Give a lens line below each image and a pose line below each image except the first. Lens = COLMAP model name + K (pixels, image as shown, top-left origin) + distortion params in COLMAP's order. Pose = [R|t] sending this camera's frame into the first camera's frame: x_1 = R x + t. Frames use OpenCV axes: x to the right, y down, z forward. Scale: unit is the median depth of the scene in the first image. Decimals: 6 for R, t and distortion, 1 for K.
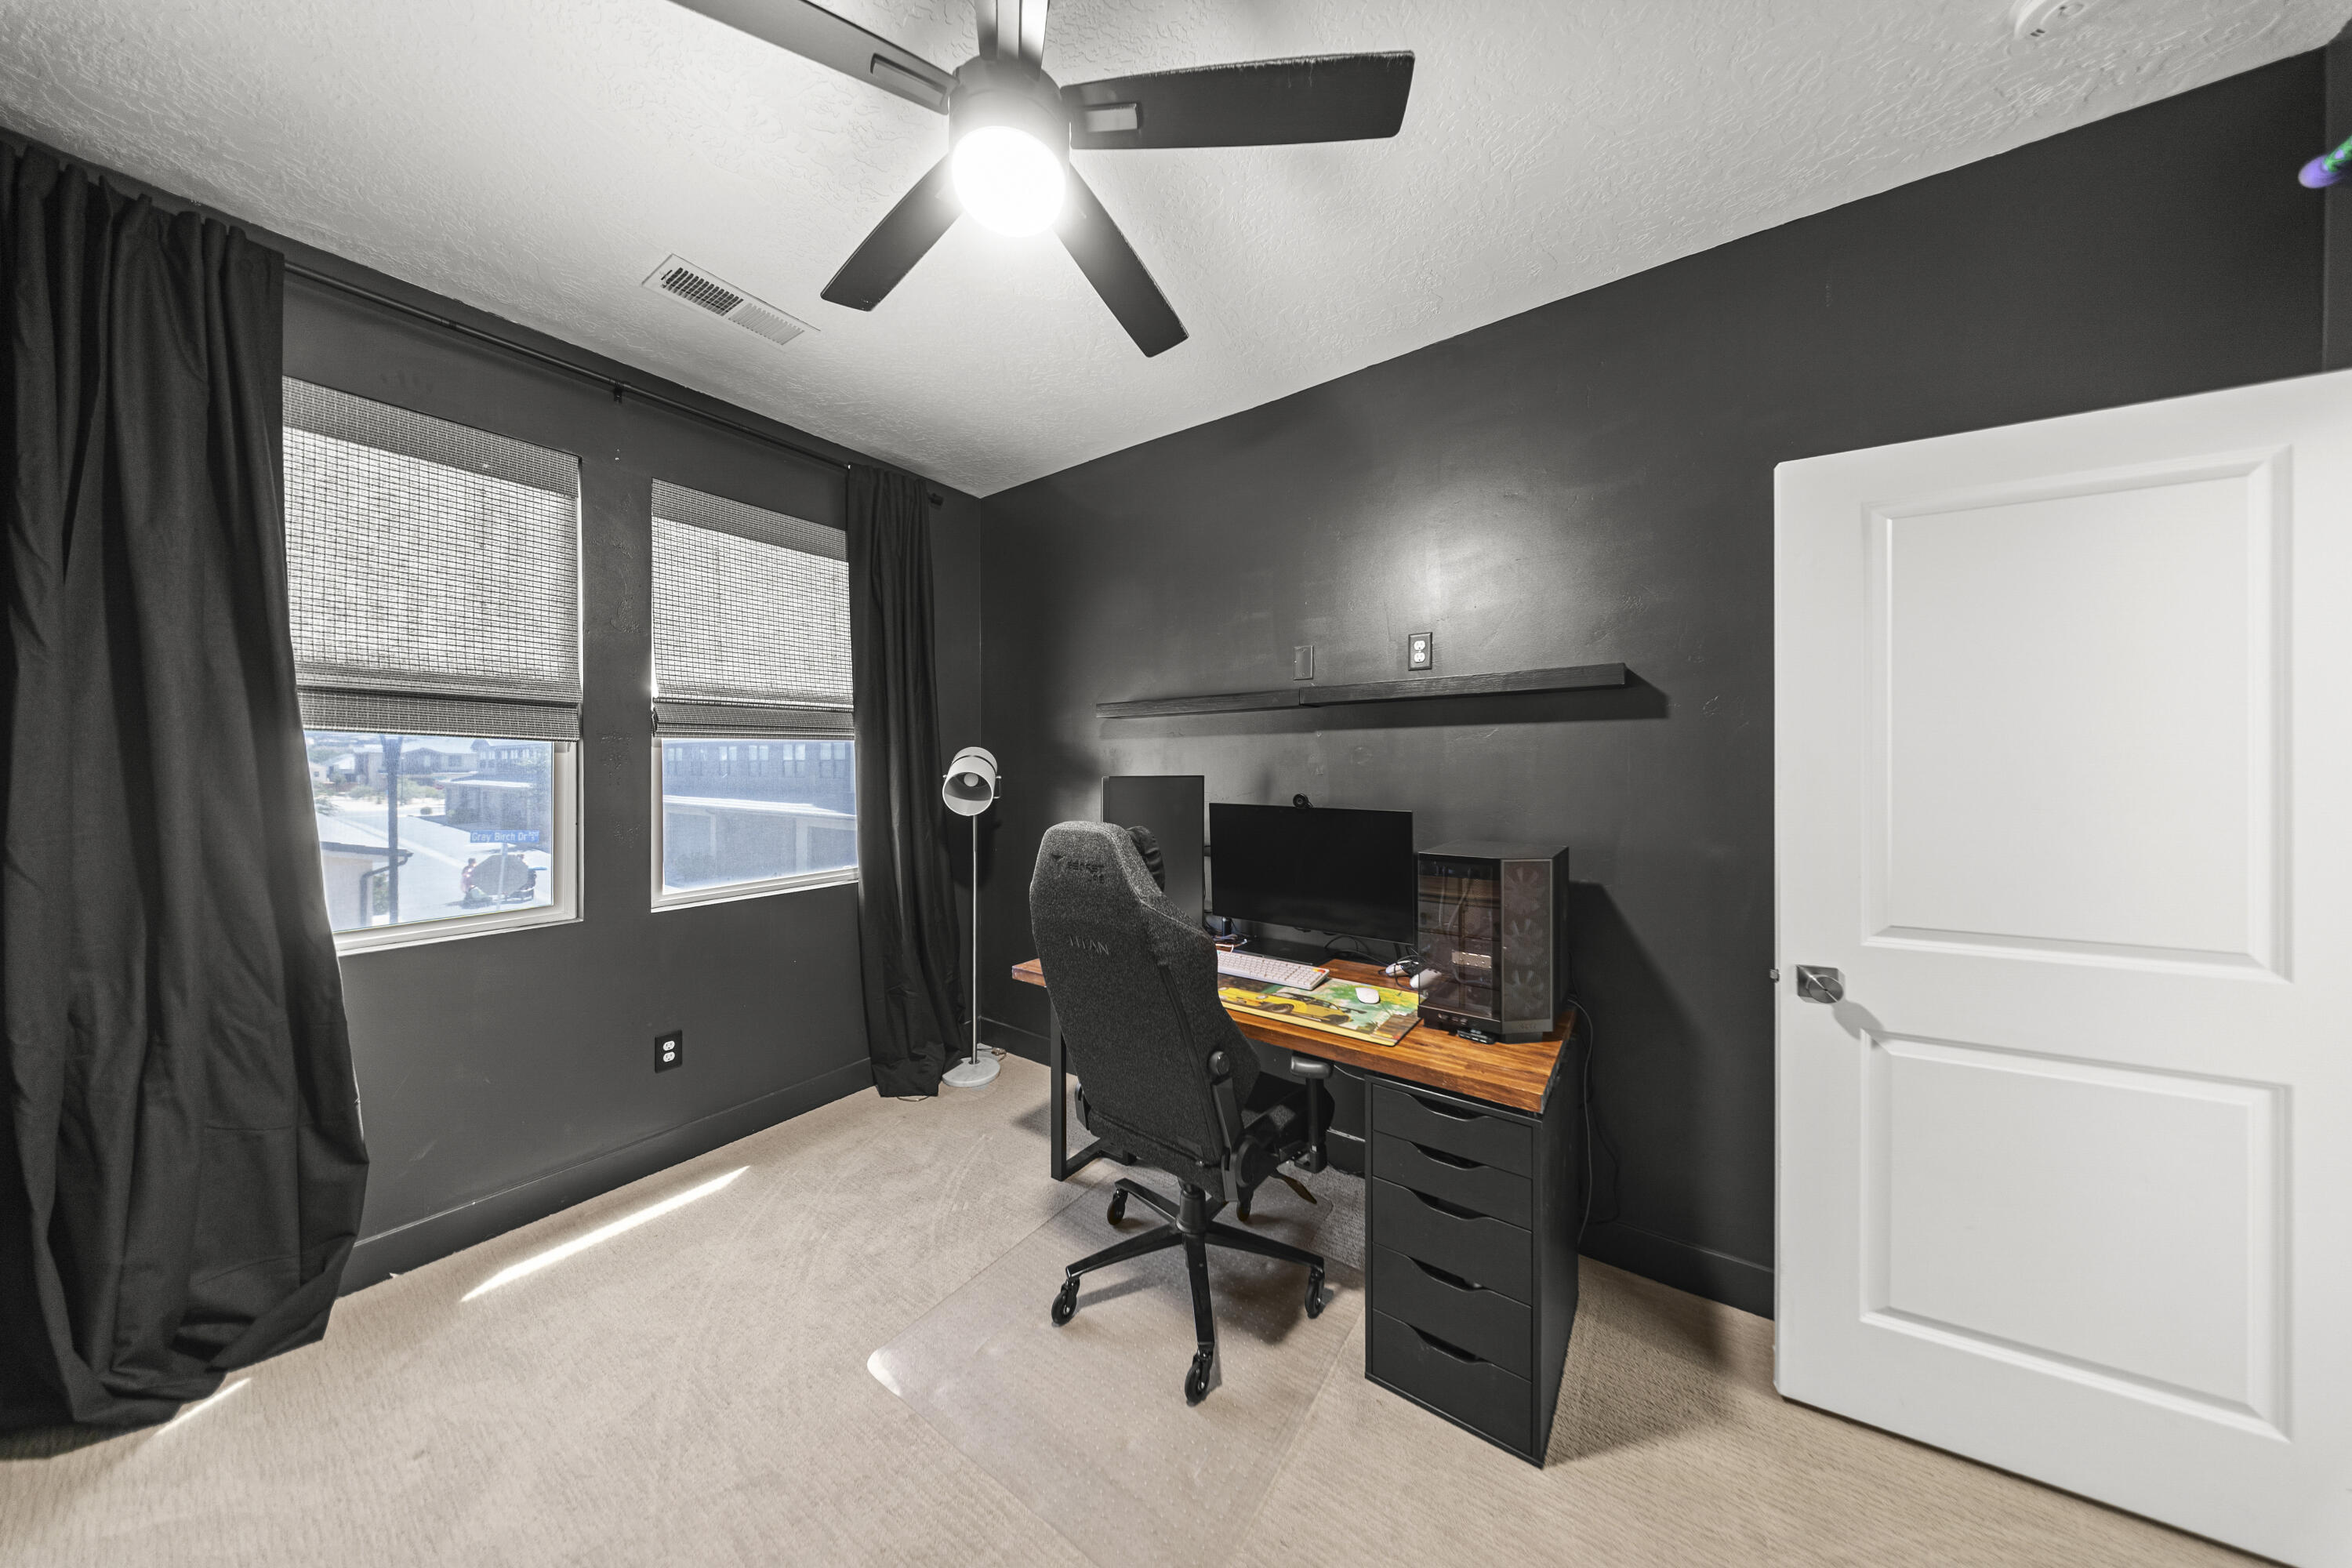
lens RADIAL K [[701.4, 0, 1174.0], [0, 701.4, 752.4], [0, 0, 1]] dist [0.000656, -0.001939]
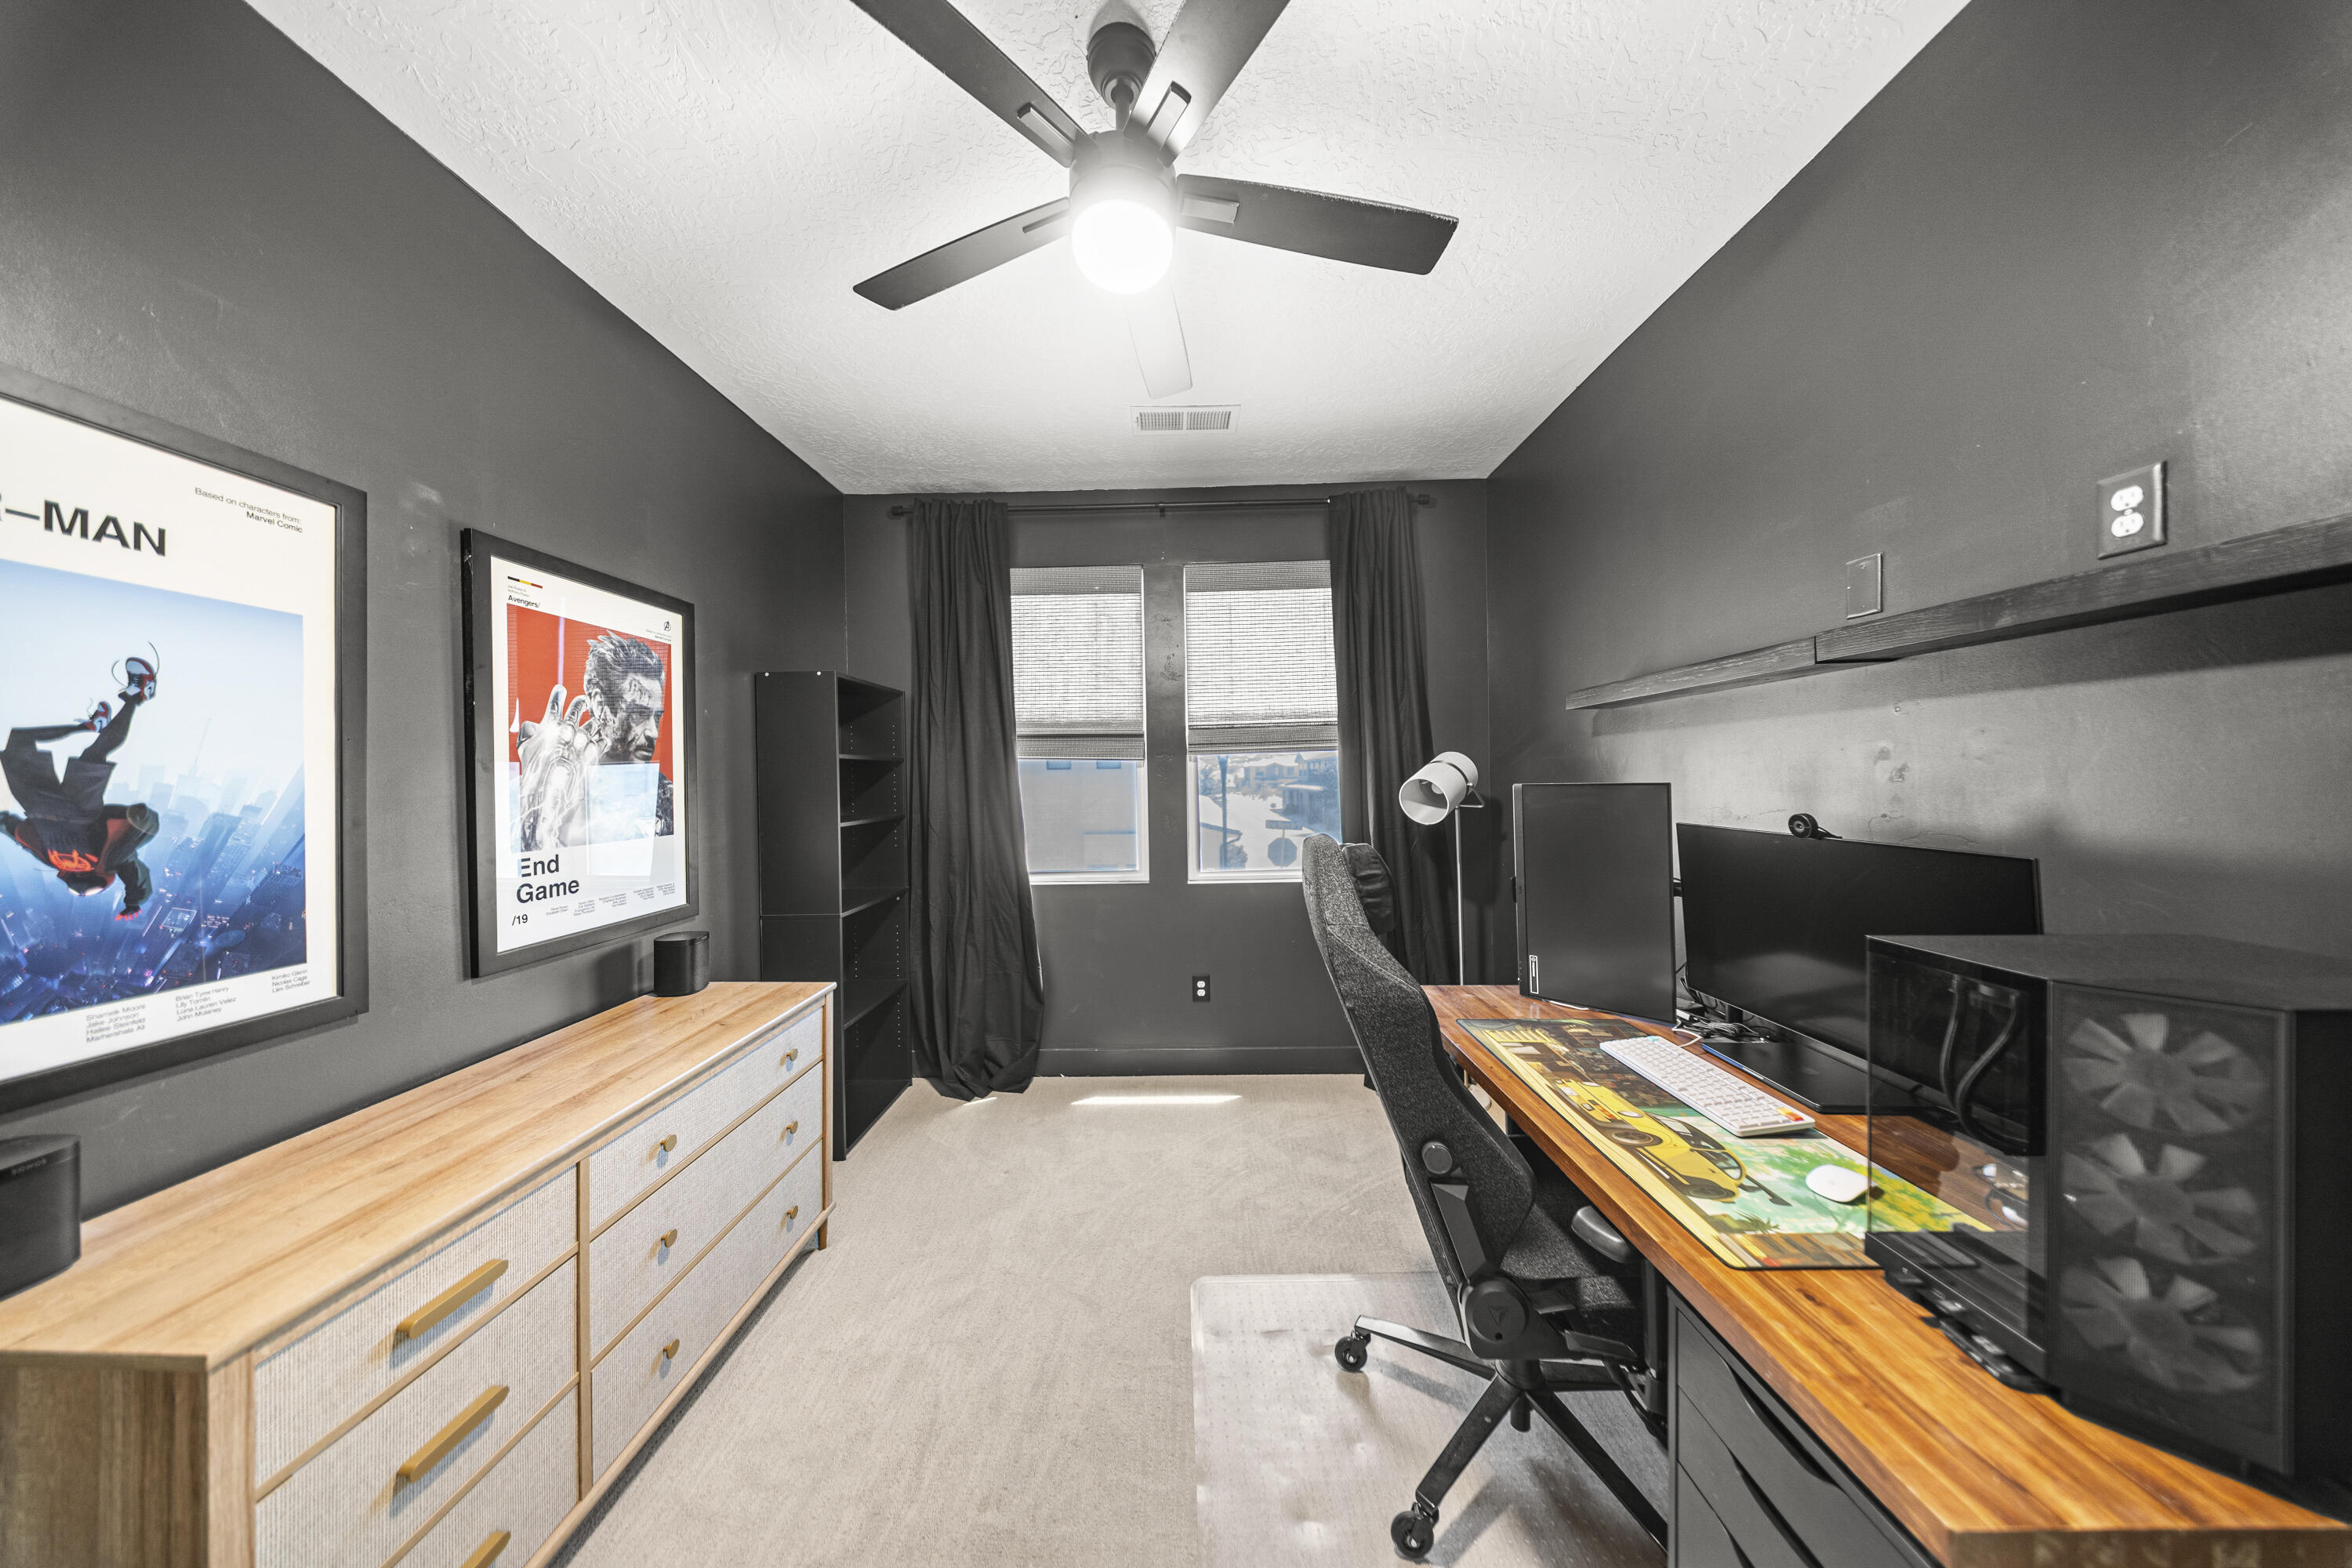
lens RADIAL K [[690.9, 0, 1174.6], [0, 690.9, 767.4], [0, 0, 1]] dist [0.007770, -0.005058]
pose [[0.566046, -0.018911, -0.824156, 0.410691], [0.030610, 0.999530, -0.001912, 0.004961], [0.823805, -0.024145, 0.566359, 0.258194]]
